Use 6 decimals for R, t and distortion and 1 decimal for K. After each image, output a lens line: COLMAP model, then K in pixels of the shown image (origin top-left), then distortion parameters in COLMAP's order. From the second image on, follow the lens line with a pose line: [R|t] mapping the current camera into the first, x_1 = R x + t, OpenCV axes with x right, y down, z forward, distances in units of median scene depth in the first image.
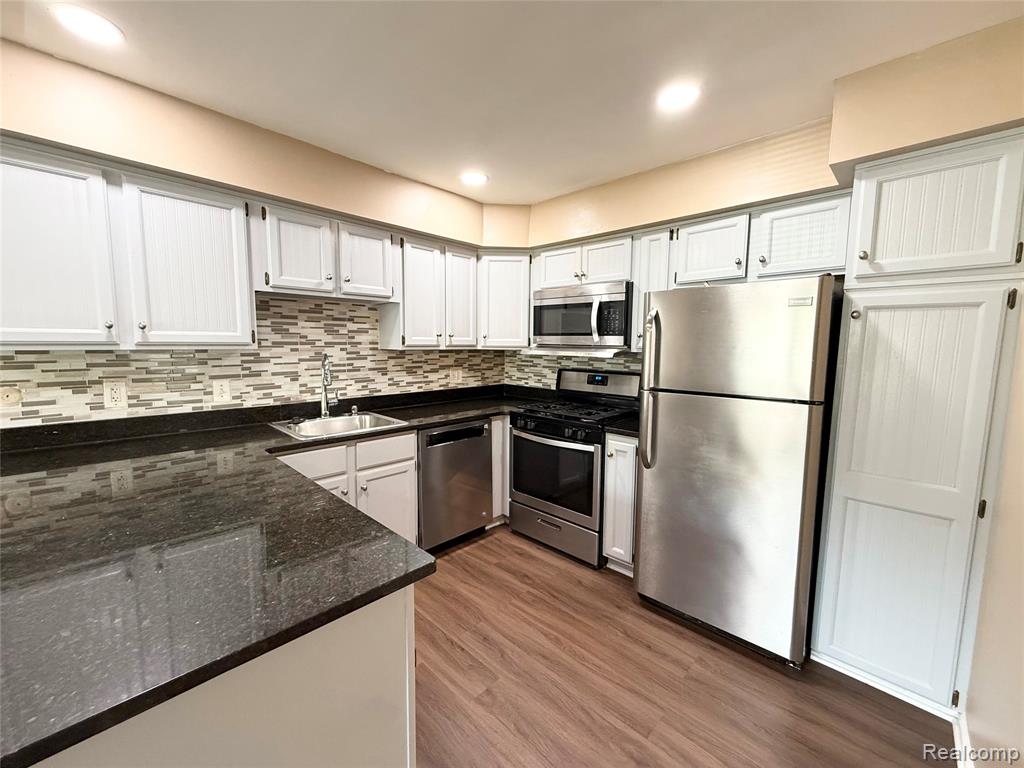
lens RADIAL K [[407.5, 0, 508.4], [0, 407.5, 382.7], [0, 0, 1]] dist [0.002008, -0.000590]
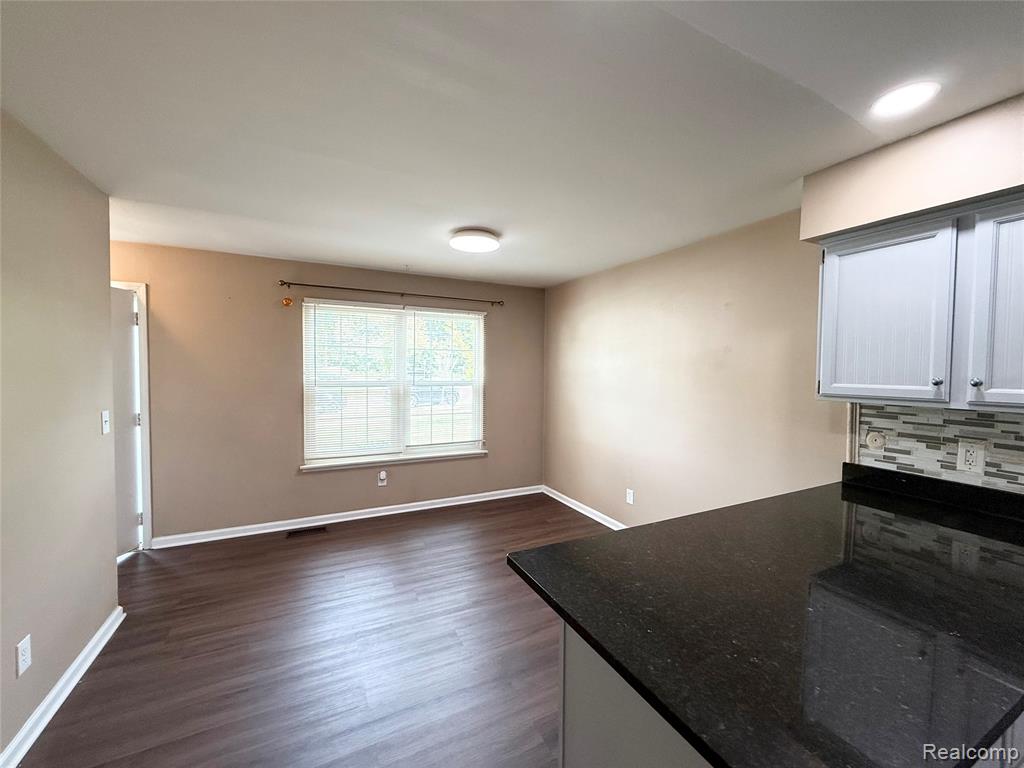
lens RADIAL K [[407.5, 0, 508.6], [0, 407.5, 384.1], [0, 0, 1]] dist [0.002008, -0.000590]
pose [[-0.334889, 0.021890, -0.942003, 0.179107], [-0.105945, 0.992516, 0.060728, -0.066041], [0.936282, 0.120138, -0.330064, 0.285606]]
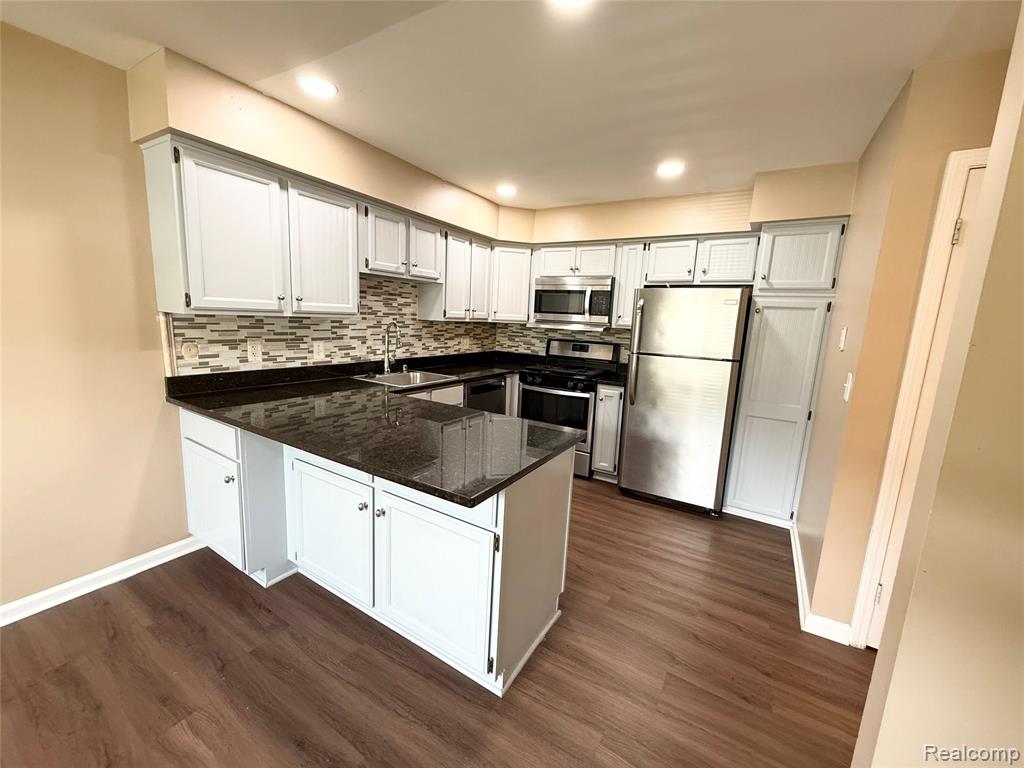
lens RADIAL K [[407.5, 0, 507.8], [0, 407.5, 382.7], [0, 0, 1]] dist [0.002008, -0.000590]
pose [[0.976457, -0.001572, 0.215705, -0.404517], [-0.013204, 0.997663, 0.067044, 0.027667], [-0.215306, -0.068313, 0.974154, -0.349461]]
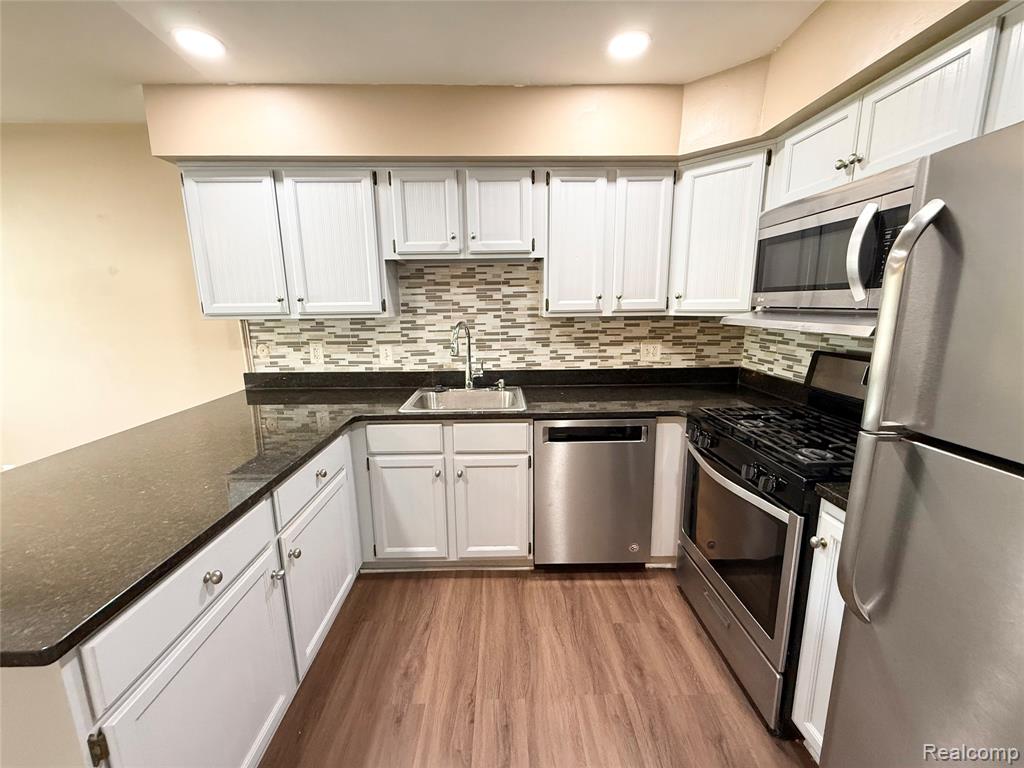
lens RADIAL K [[407.5, 0, 508.4], [0, 407.5, 383.0], [0, 0, 1]] dist [0.002008, -0.000590]
pose [[0.709493, 0.115707, -0.695148, 0.316710], [-0.050709, 0.992254, 0.113405, -0.046624], [0.702885, -0.045209, 0.709865, 0.438073]]
